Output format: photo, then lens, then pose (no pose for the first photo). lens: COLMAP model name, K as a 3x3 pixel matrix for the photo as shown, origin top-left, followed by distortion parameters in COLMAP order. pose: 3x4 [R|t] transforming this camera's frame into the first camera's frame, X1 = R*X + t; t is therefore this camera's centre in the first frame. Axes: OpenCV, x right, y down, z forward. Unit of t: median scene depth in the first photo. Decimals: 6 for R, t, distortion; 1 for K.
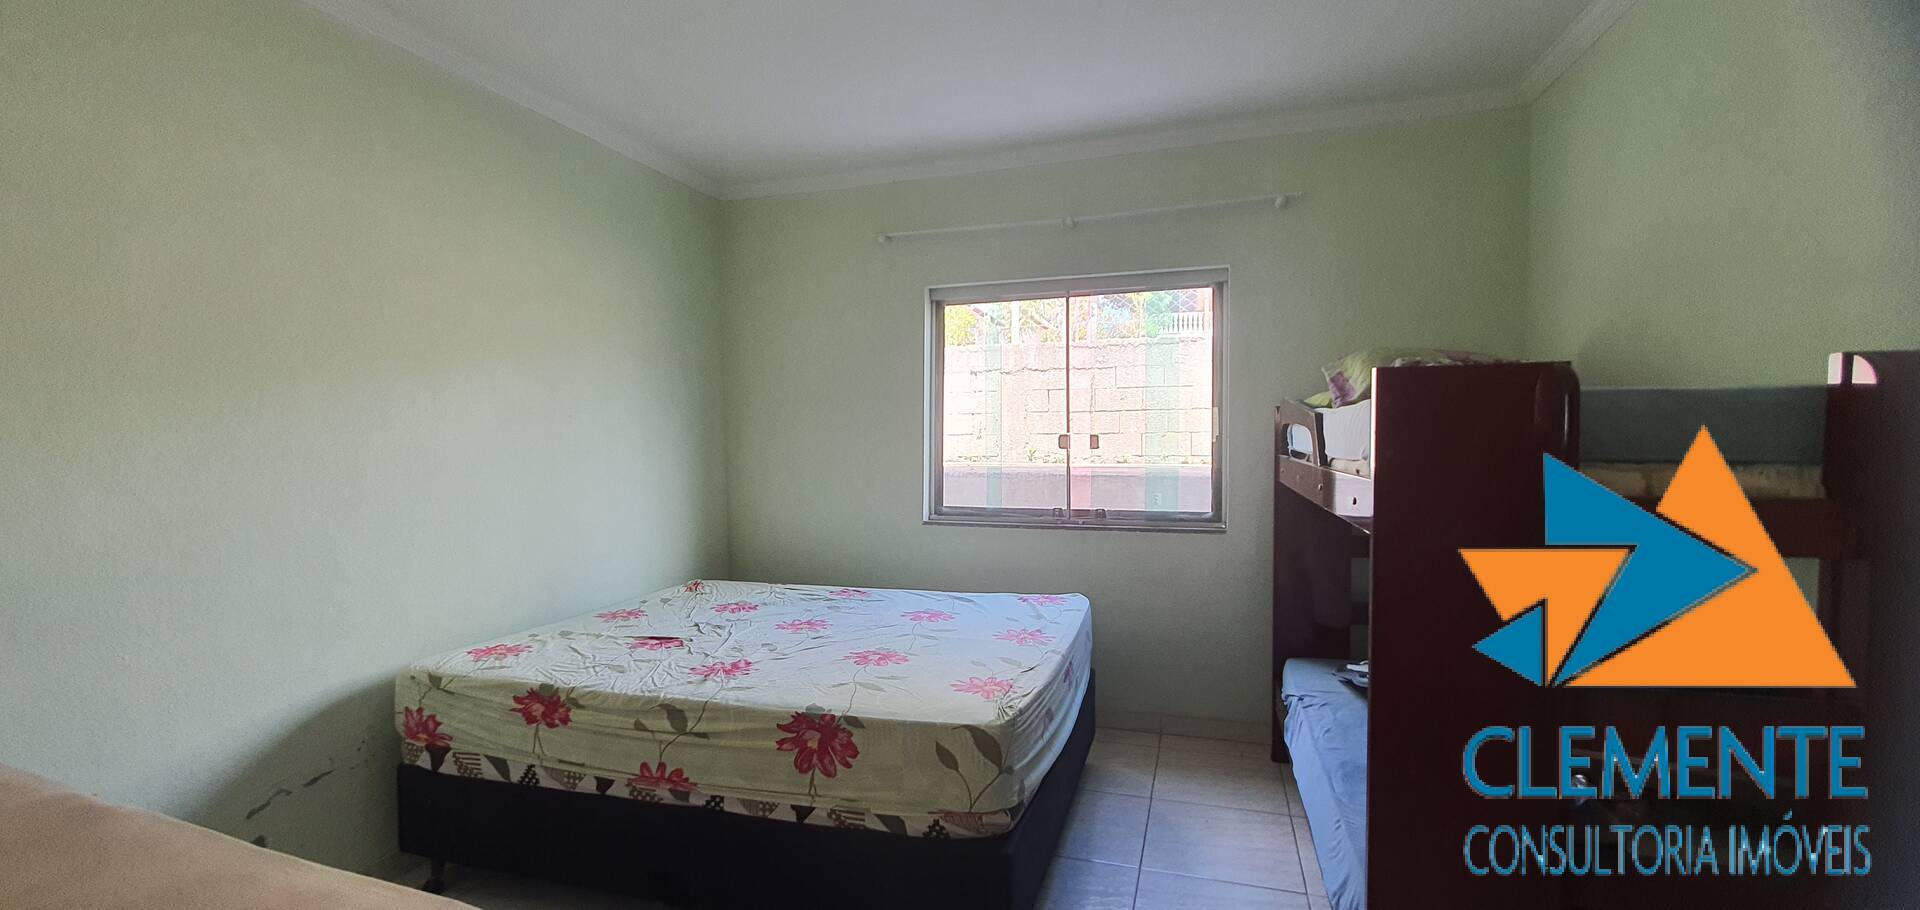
lens RADIAL K [[766.2, 0, 960.6], [0, 766.2, 469.5], [0, 0, 1]] dist [0.000891, -0.000310]
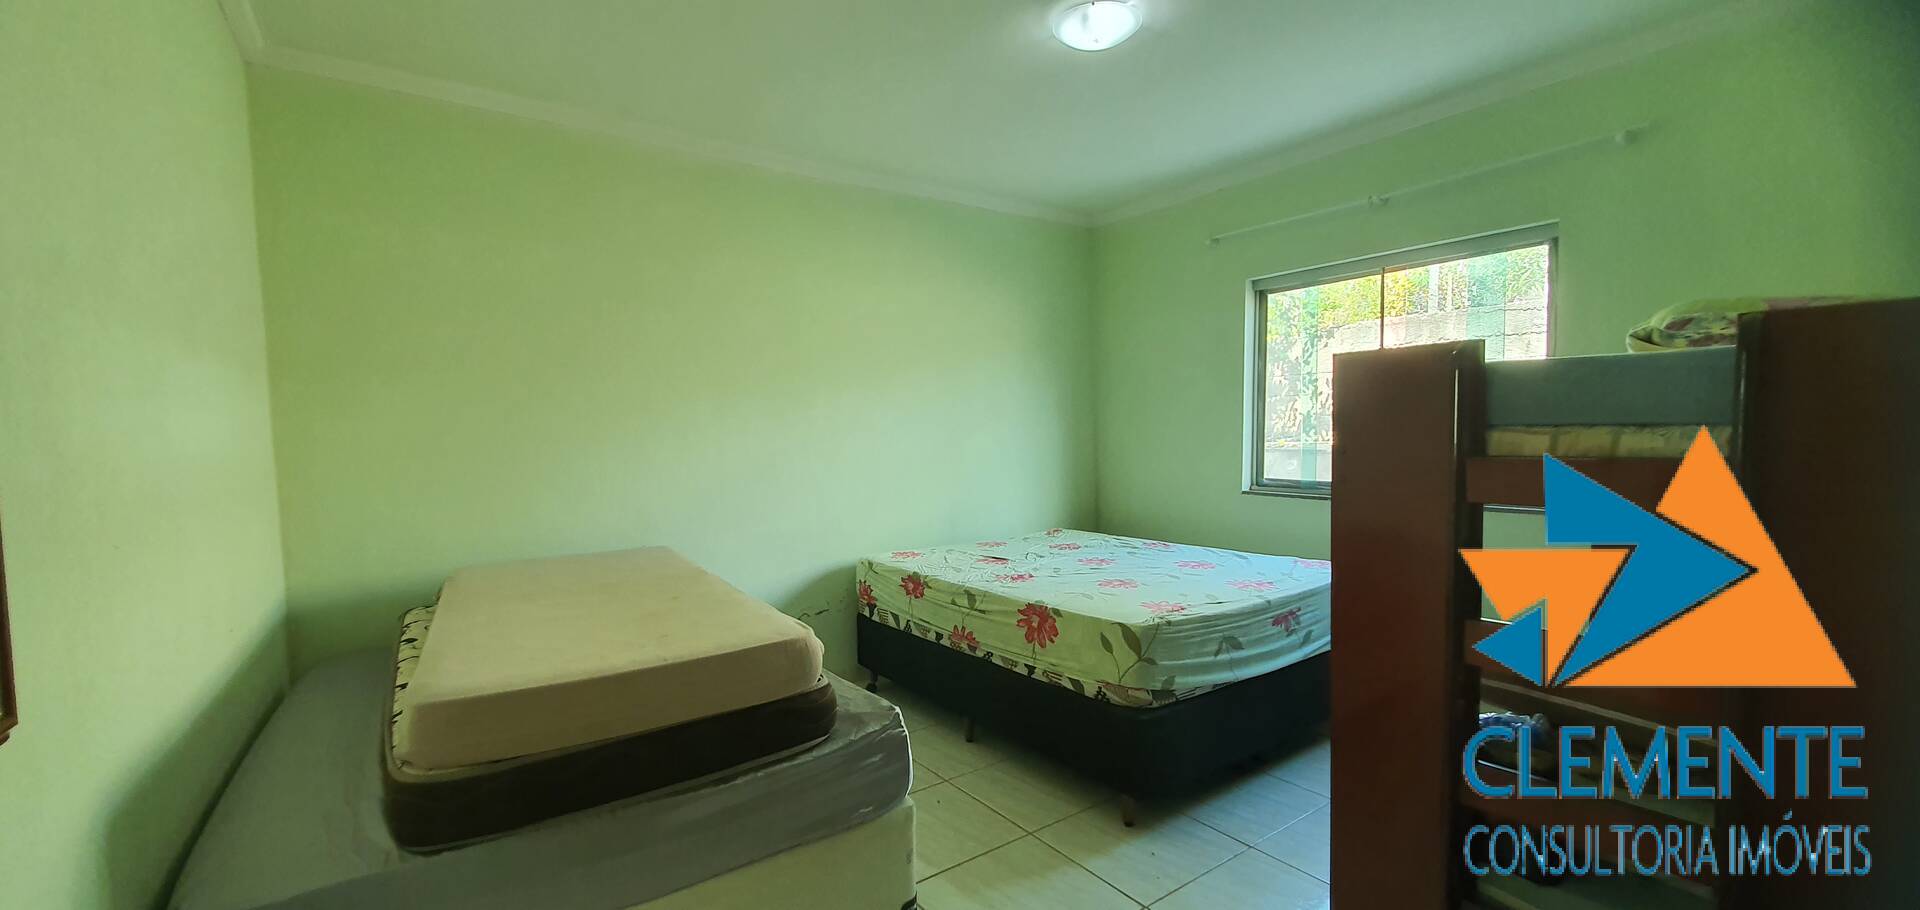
lens RADIAL K [[766.2, 0, 960.6], [0, 766.2, 469.5], [0, 0, 1]] dist [0.000891, -0.000310]
pose [[0.793729, 0.023848, -0.607803, 0.541175], [-0.009593, 0.999598, 0.026693, 0.018851], [0.608196, -0.015357, 0.793639, -0.239799]]
